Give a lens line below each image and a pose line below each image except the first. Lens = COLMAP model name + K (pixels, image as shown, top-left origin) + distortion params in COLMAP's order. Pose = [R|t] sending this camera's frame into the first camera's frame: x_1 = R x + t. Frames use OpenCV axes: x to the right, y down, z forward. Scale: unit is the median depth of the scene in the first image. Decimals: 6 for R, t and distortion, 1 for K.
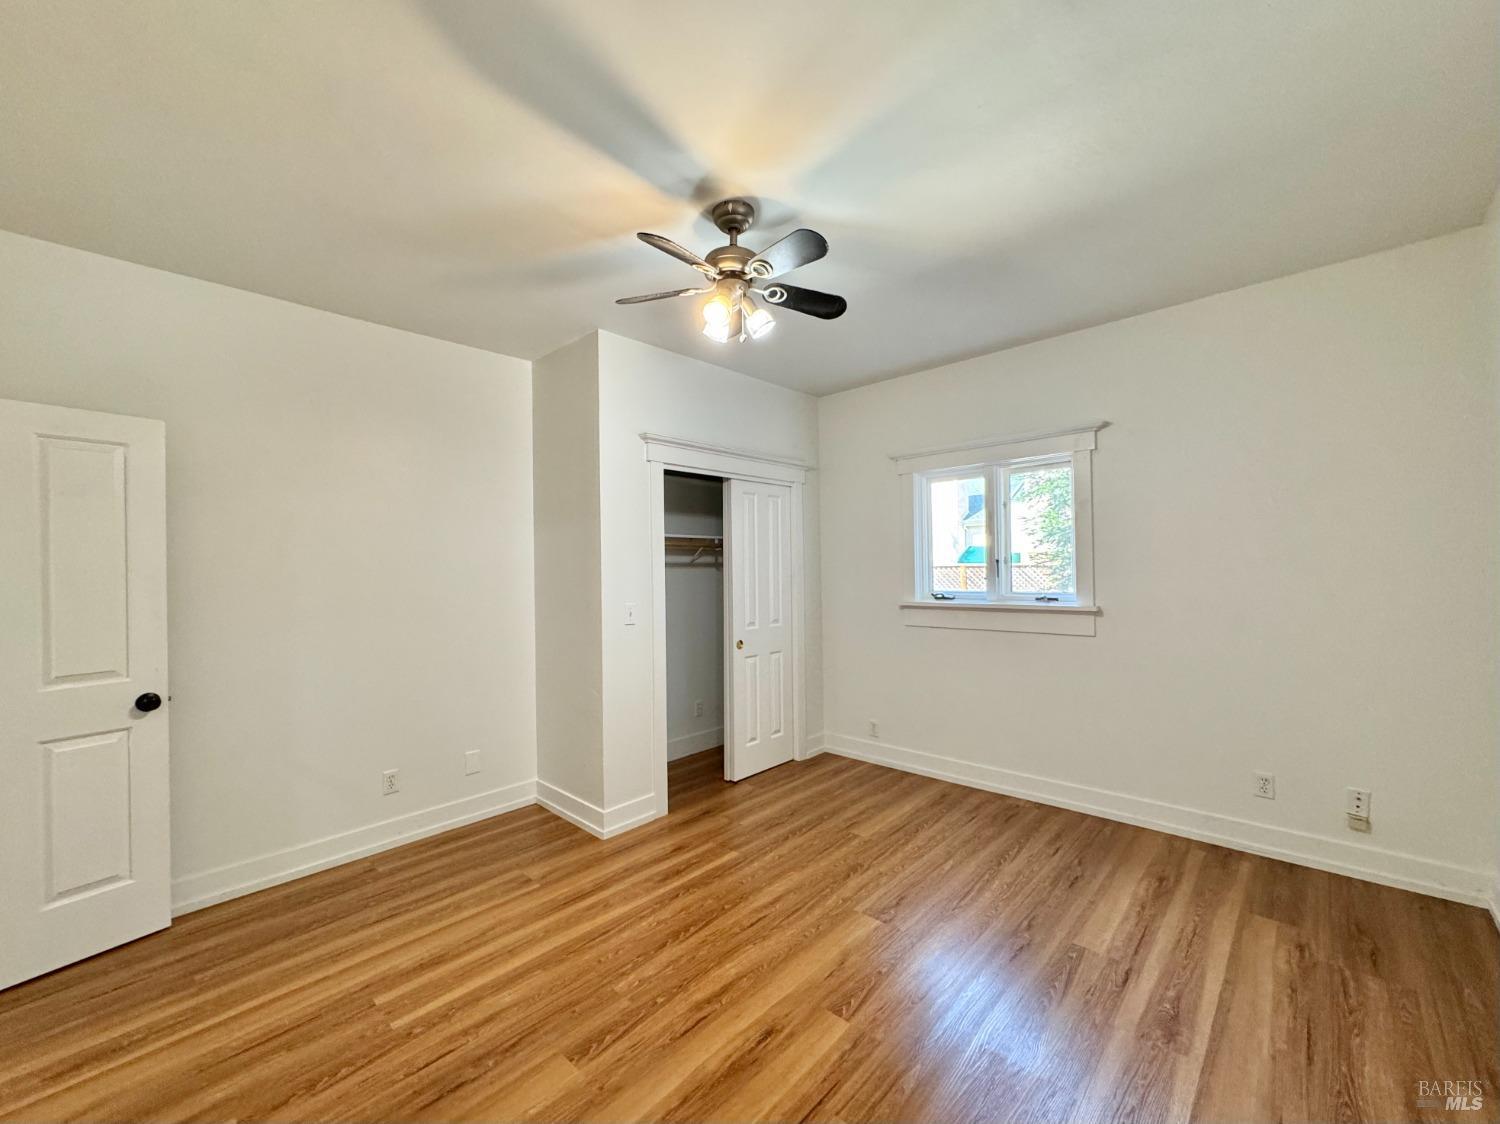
lens RADIAL K [[614.1, 0, 751.4], [0, 614.1, 563.3], [0, 0, 1]] dist [0.002541, 0.000205]
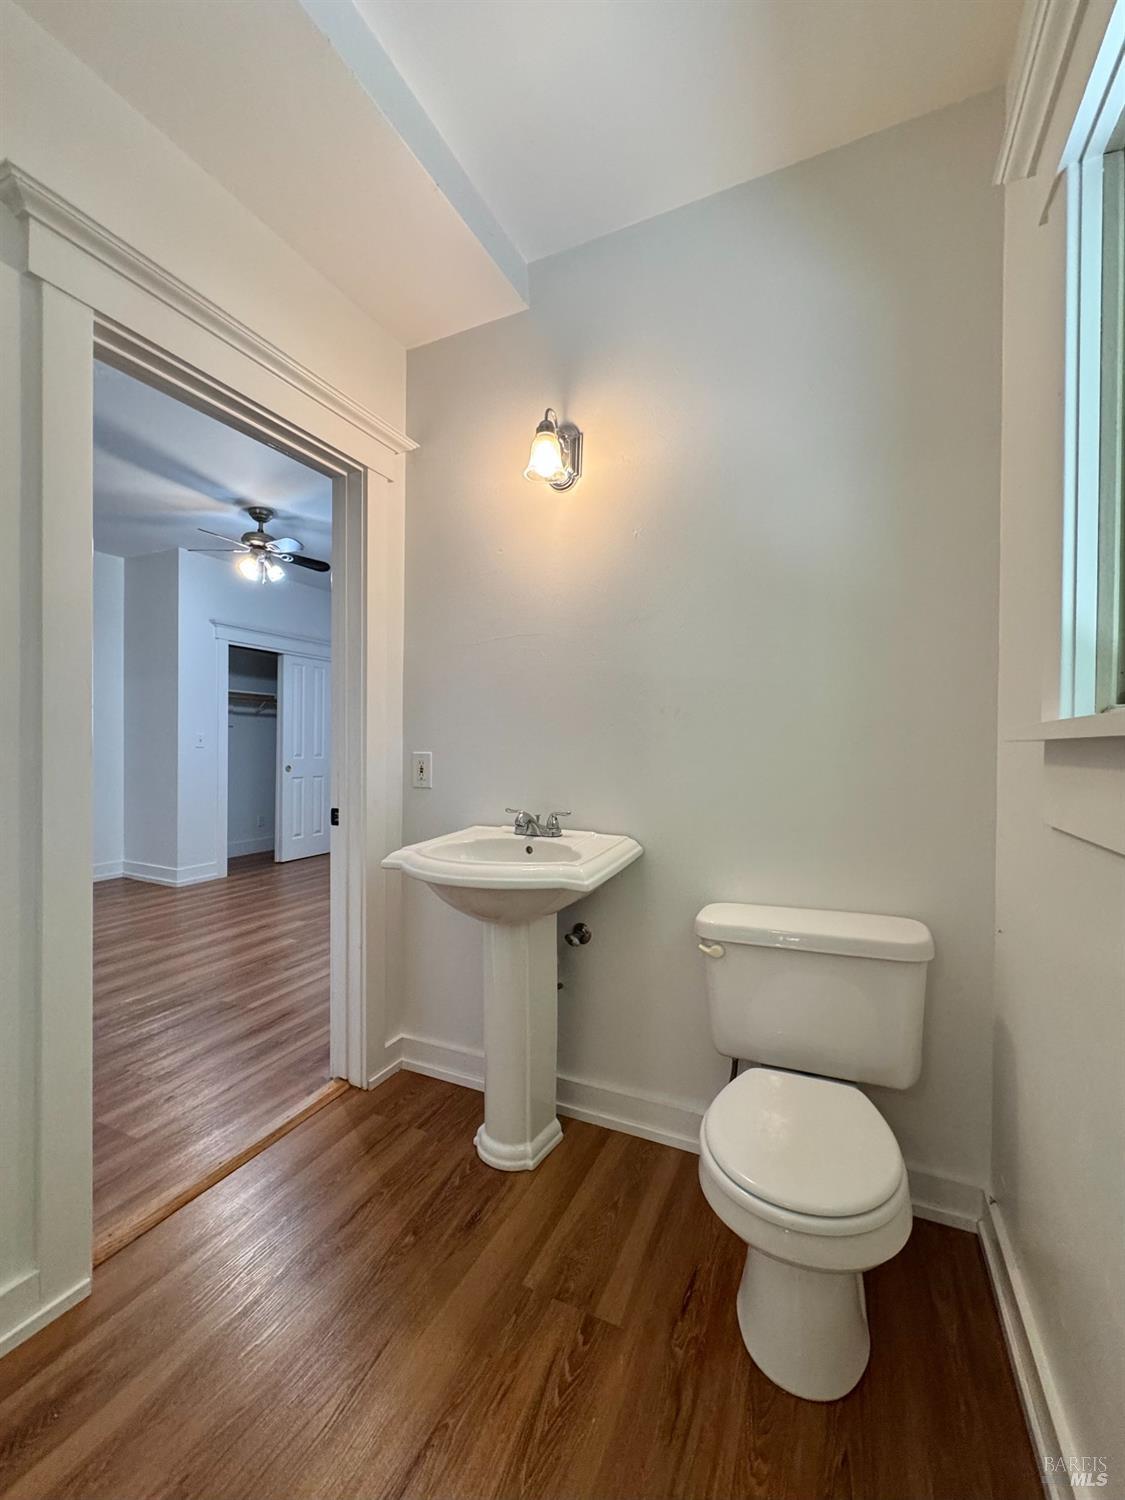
lens RADIAL K [[596.5, 0, 562.5], [0, 596.5, 750.0], [0, 0, 1]] dist [-0.002405, 0.000601]
pose [[0.946531, 0.015096, 0.322260, 0.189313], [-0.020051, 0.999726, 0.012064, 0.075103], [-0.321990, -0.017881, 0.946574, -0.720728]]
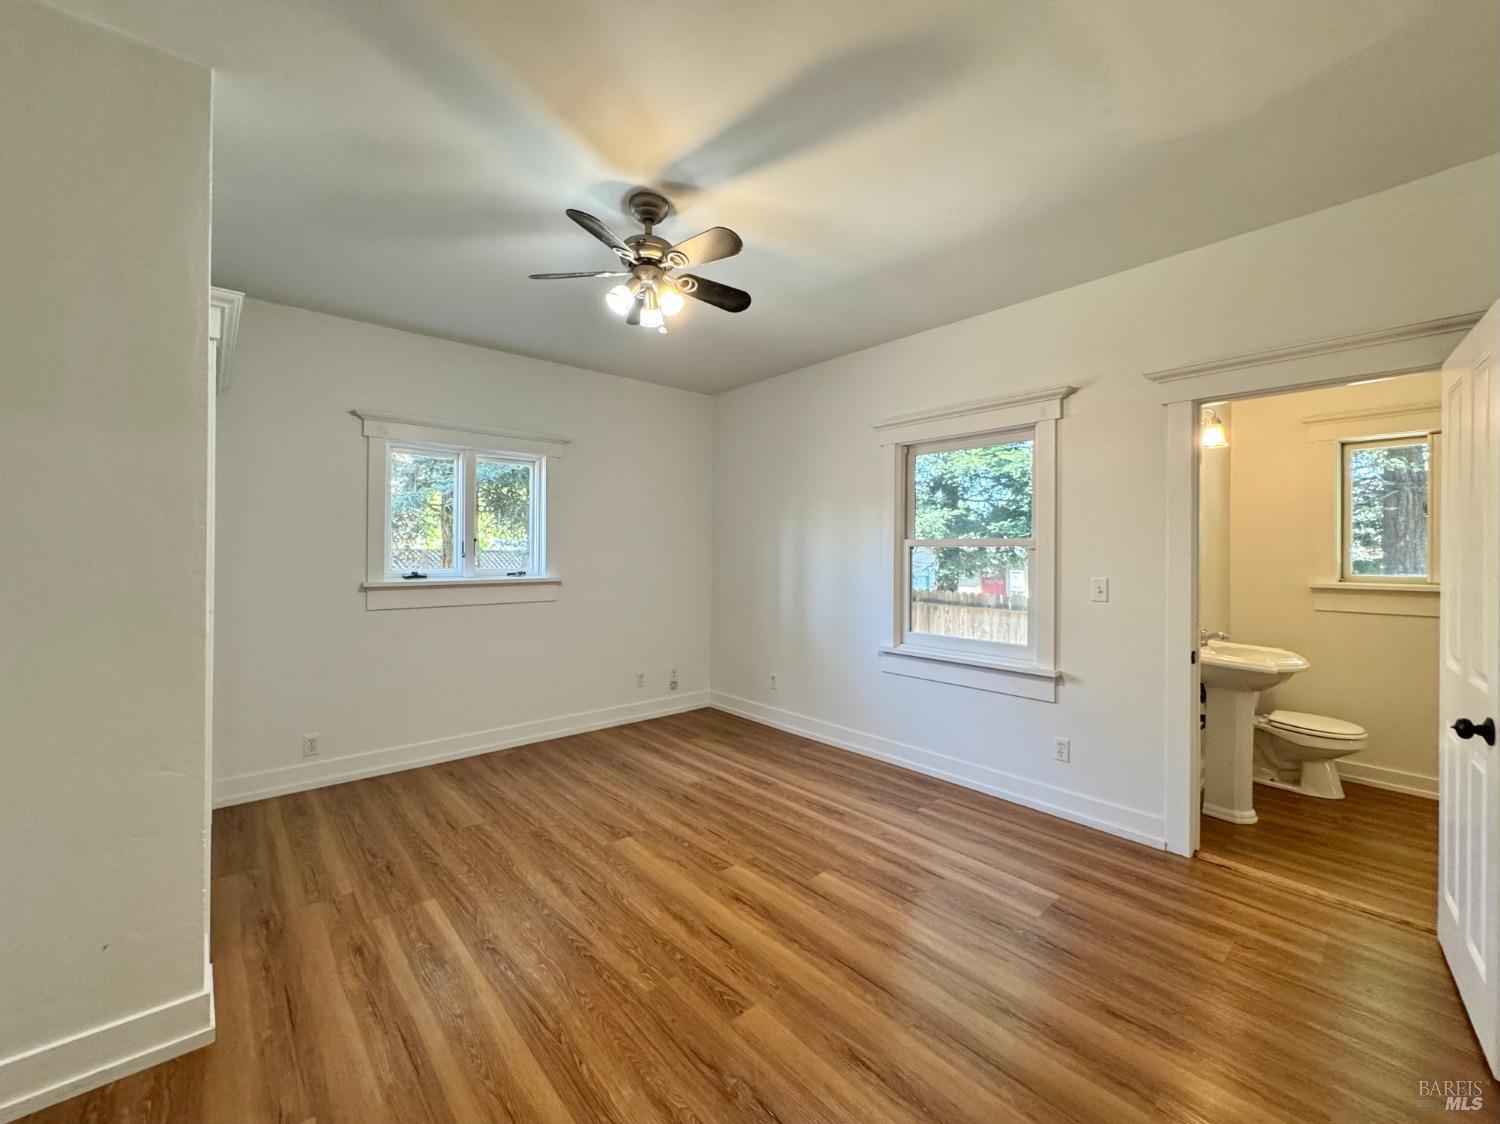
lens RADIAL K [[603.6, 0, 752.8], [0, 603.6, 549.8], [0, 0, 1]] dist [0.000840, 0.000222]
pose [[0.091648, 0.022202, 0.995544, -0.753846], [-0.016537, 0.999647, -0.020771, 0.033717], [-0.995654, -0.014560, 0.091983, 0.518816]]
